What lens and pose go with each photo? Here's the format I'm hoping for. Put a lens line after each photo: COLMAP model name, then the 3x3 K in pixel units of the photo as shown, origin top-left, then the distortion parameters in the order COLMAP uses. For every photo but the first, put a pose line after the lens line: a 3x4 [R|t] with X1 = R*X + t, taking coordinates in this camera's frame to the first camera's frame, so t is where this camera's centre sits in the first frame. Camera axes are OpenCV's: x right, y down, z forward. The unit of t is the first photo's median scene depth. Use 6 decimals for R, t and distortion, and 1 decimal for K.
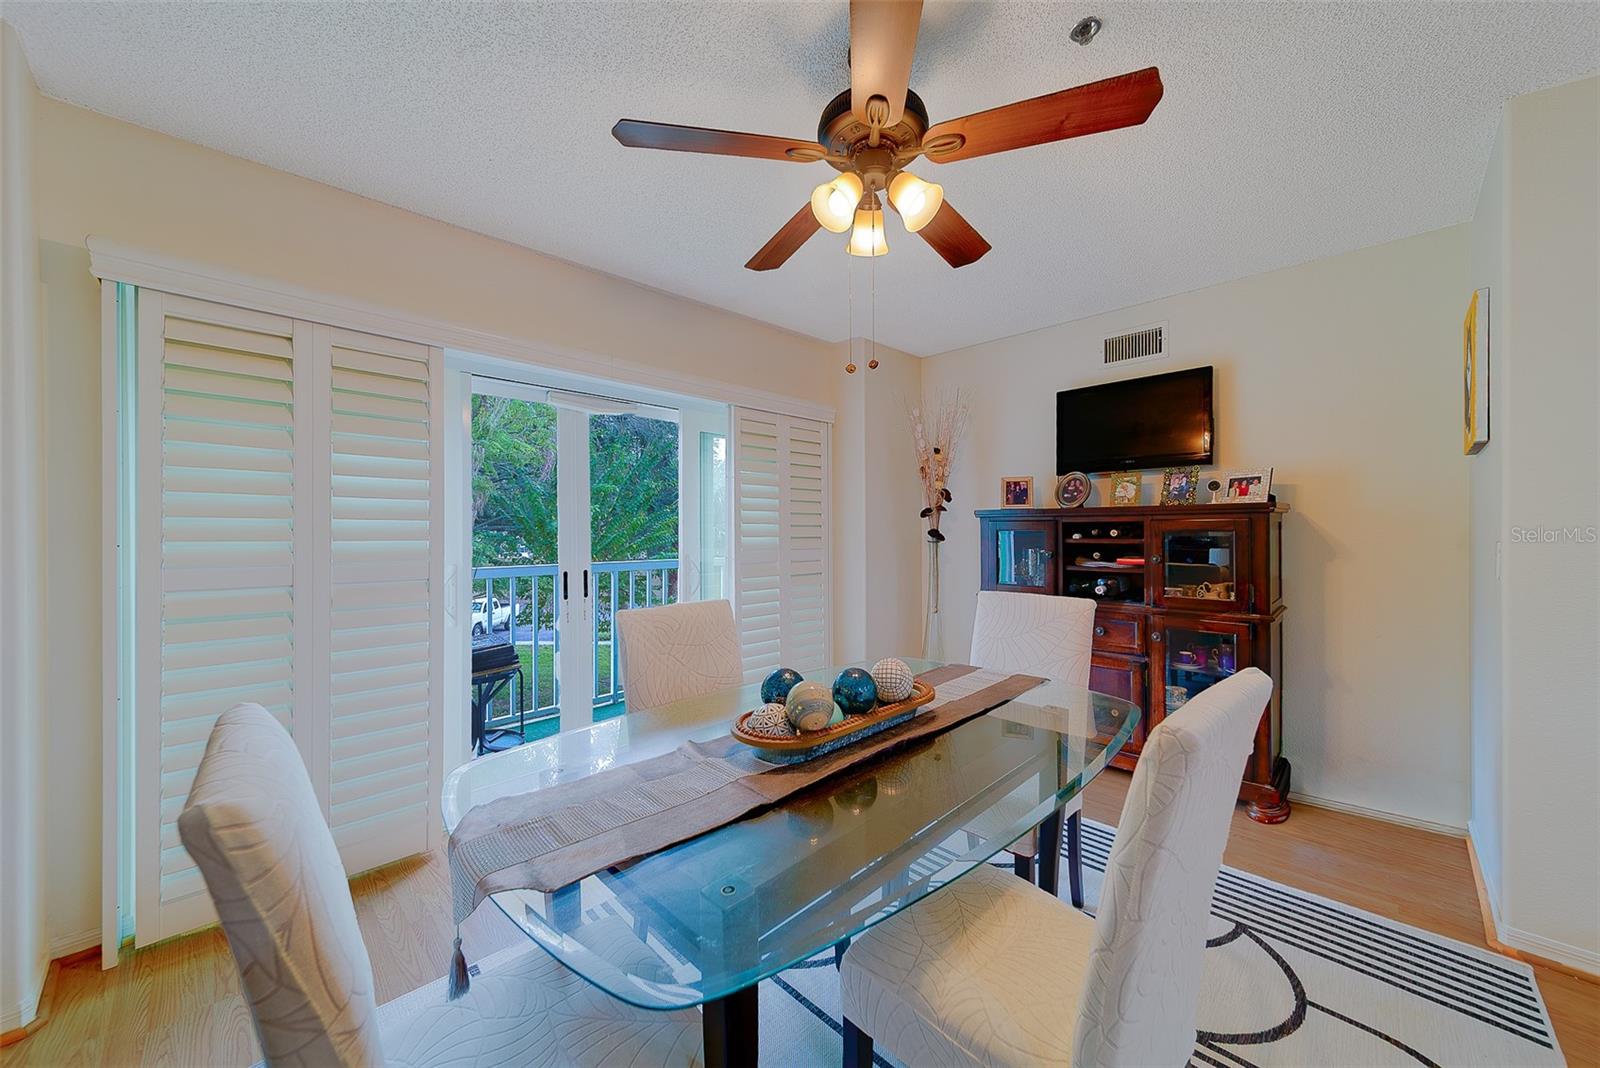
lens RADIAL K [[580.6, 0, 804.6], [0, 580.6, 530.9], [0, 0, 1]] dist [0.006423, 0.000017]
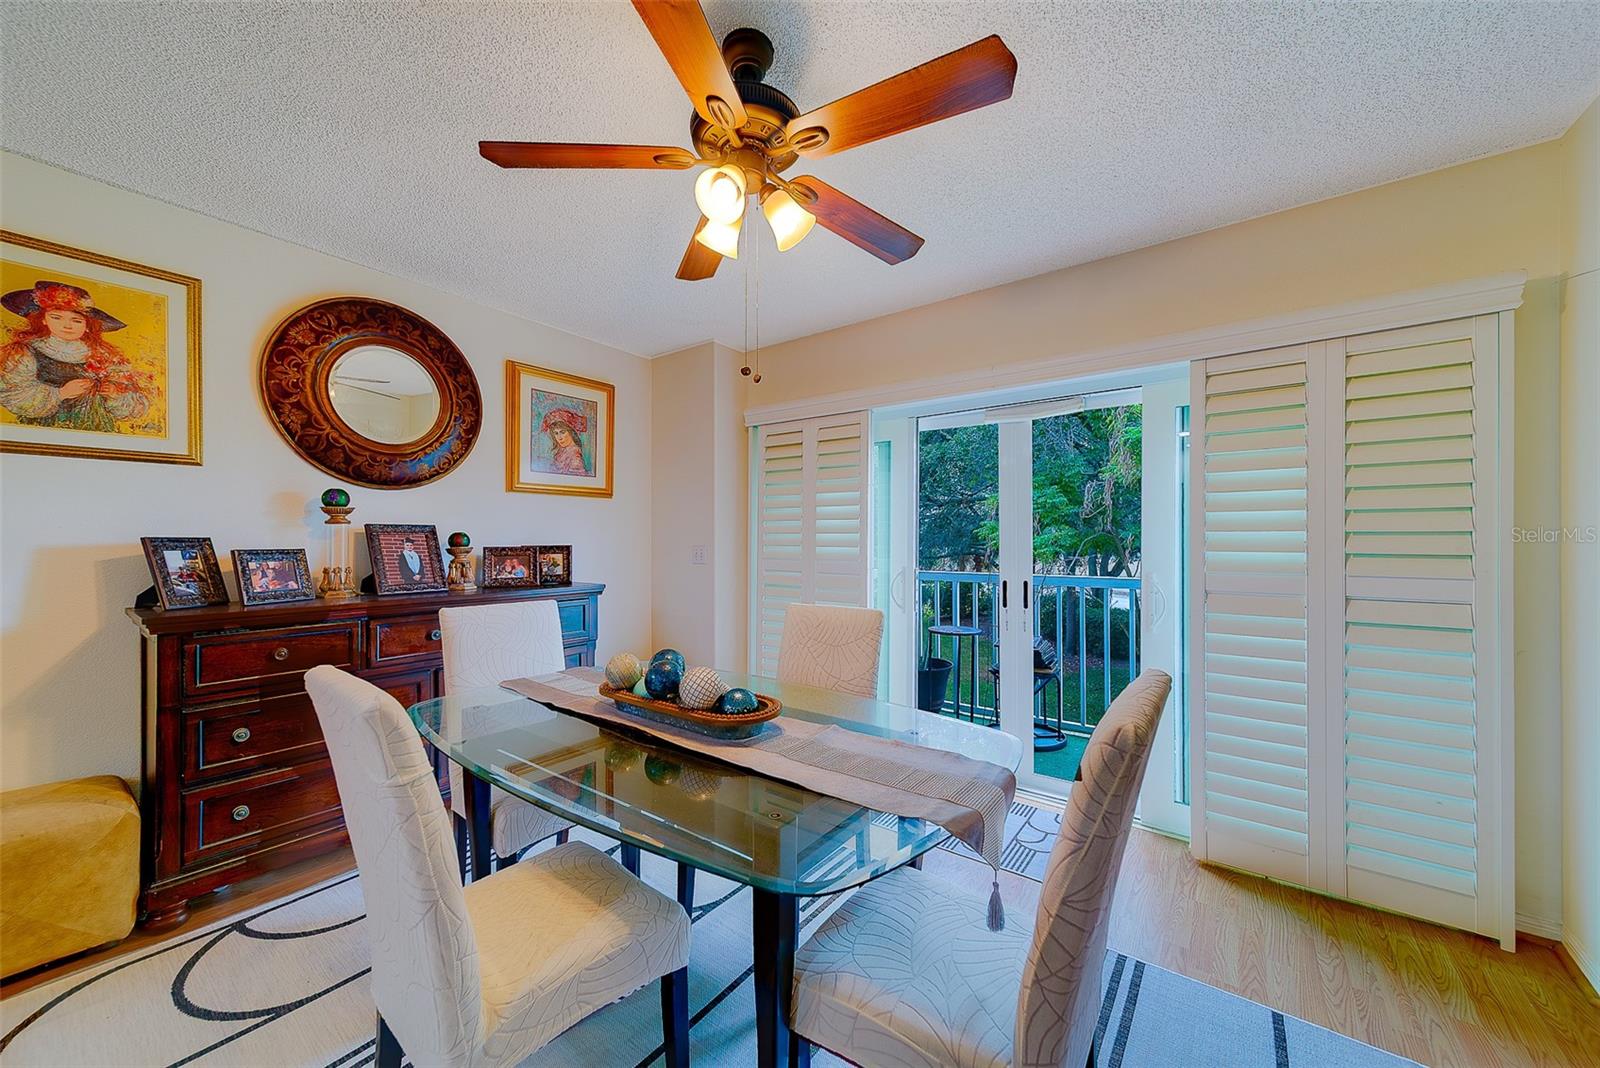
lens RADIAL K [[592.2, 0, 805.6], [0, 592.2, 542.8], [0, 0, 1]] dist [0.010257, 0.000141]
pose [[0.149375, 0.004618, -0.988770, 0.564824], [-0.001387, 0.999989, 0.004461, -0.001584], [0.988780, 0.000705, 0.149380, 0.479590]]
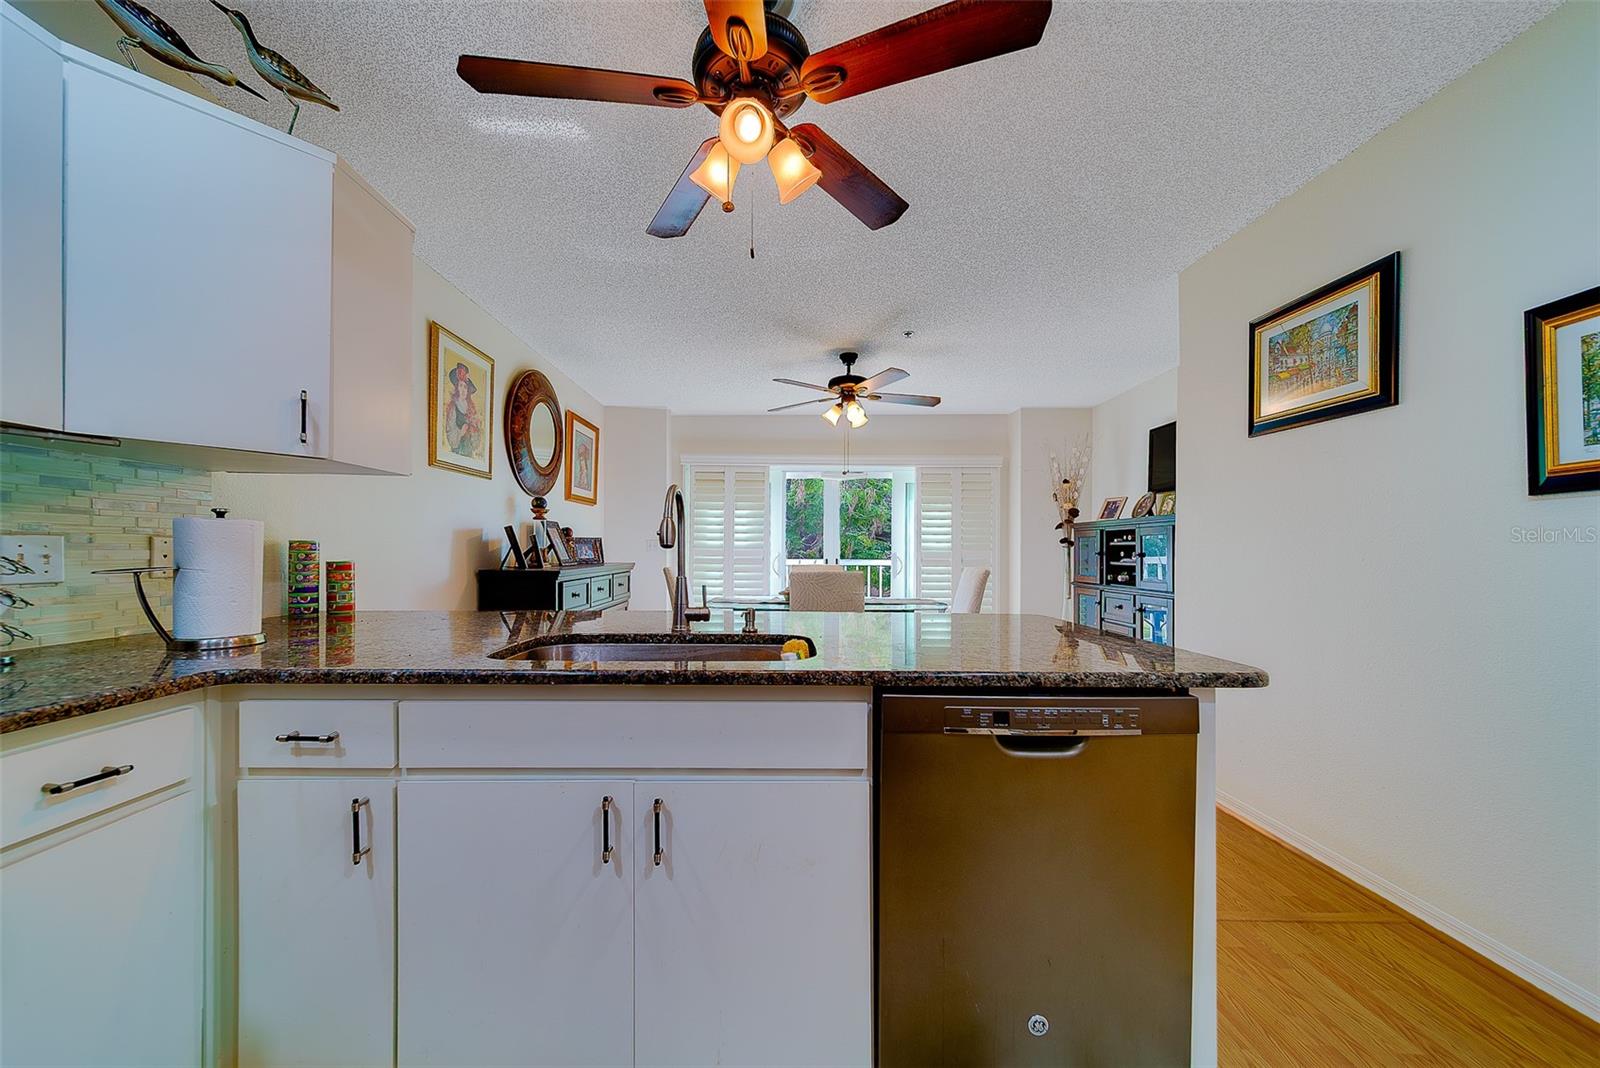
lens RADIAL K [[587.8, 0, 789.5], [0, 587.8, 553.5], [0, 0, 1]] dist [0.005214, 0.000039]
pose [[0.719058, 0.009636, -0.694884, 0.910197], [-0.007105, 0.999954, 0.006514, 0.036599], [0.694914, 0.000253, 0.719093, -0.570818]]
